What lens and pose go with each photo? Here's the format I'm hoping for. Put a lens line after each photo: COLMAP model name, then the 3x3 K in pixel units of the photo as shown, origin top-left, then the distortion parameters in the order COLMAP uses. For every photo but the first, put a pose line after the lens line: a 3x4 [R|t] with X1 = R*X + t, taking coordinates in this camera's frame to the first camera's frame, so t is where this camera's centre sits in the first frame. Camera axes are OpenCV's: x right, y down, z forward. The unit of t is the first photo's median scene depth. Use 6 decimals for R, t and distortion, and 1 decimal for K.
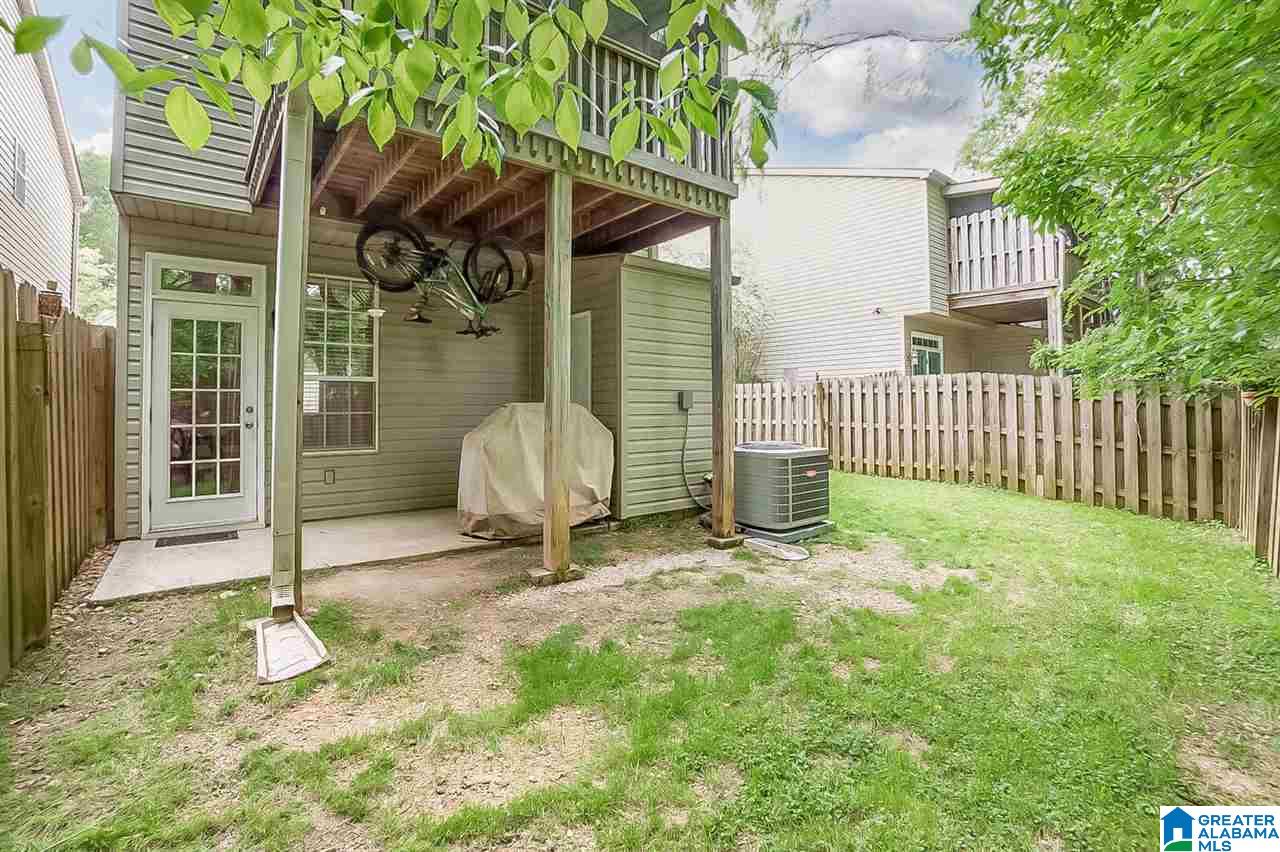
lens RADIAL K [[575.0, 0, 634.1], [0, 575.0, 394.8], [0, 0, 1]] dist [-0.027092, 0.000150]
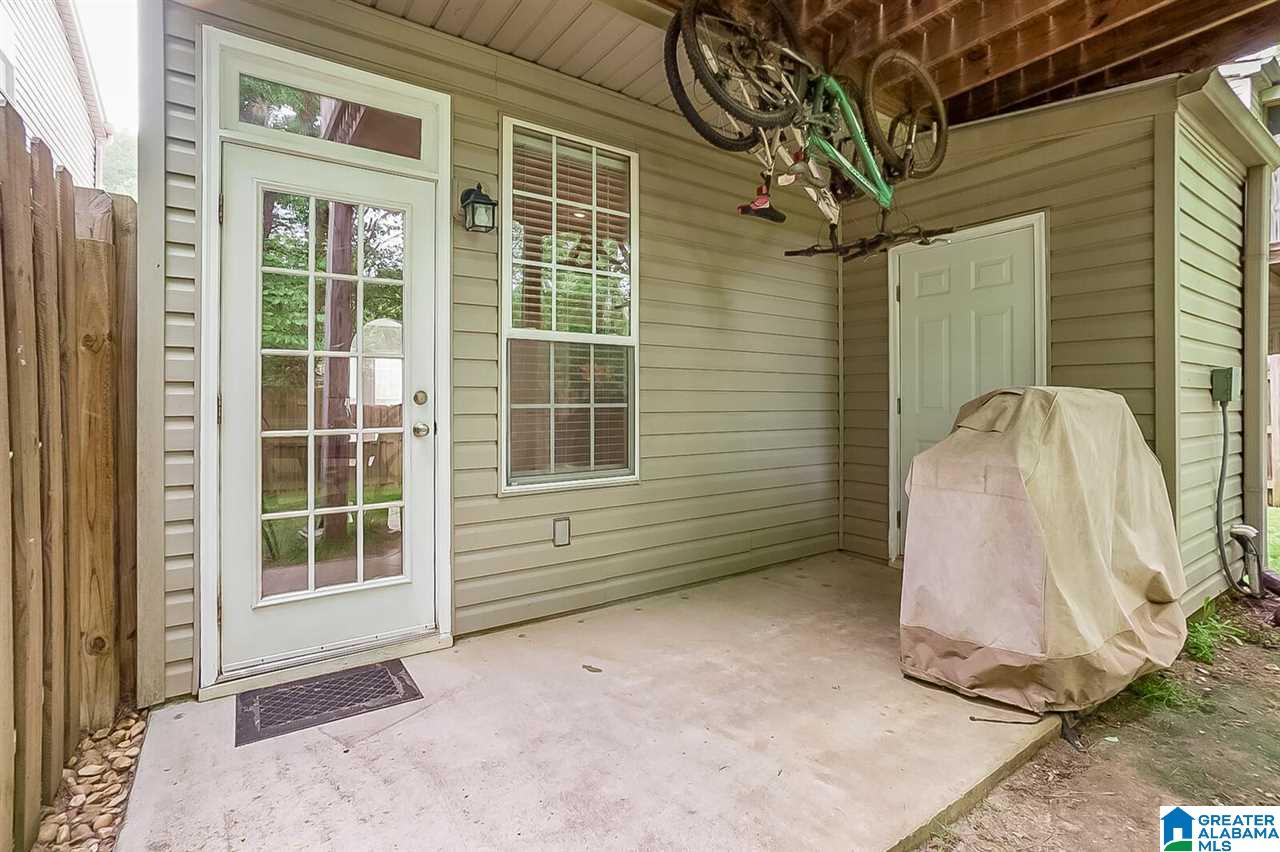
lens RADIAL K [[588.4, 0, 642.6], [0, 588.4, 398.0], [0, 0, 1]] dist [-0.003243, -0.000150]
pose [[0.998481, 0.003346, -0.054990, -0.487308], [-0.002476, 0.999871, 0.015881, 0.019212], [0.055036, -0.015721, 0.998361, 0.543611]]
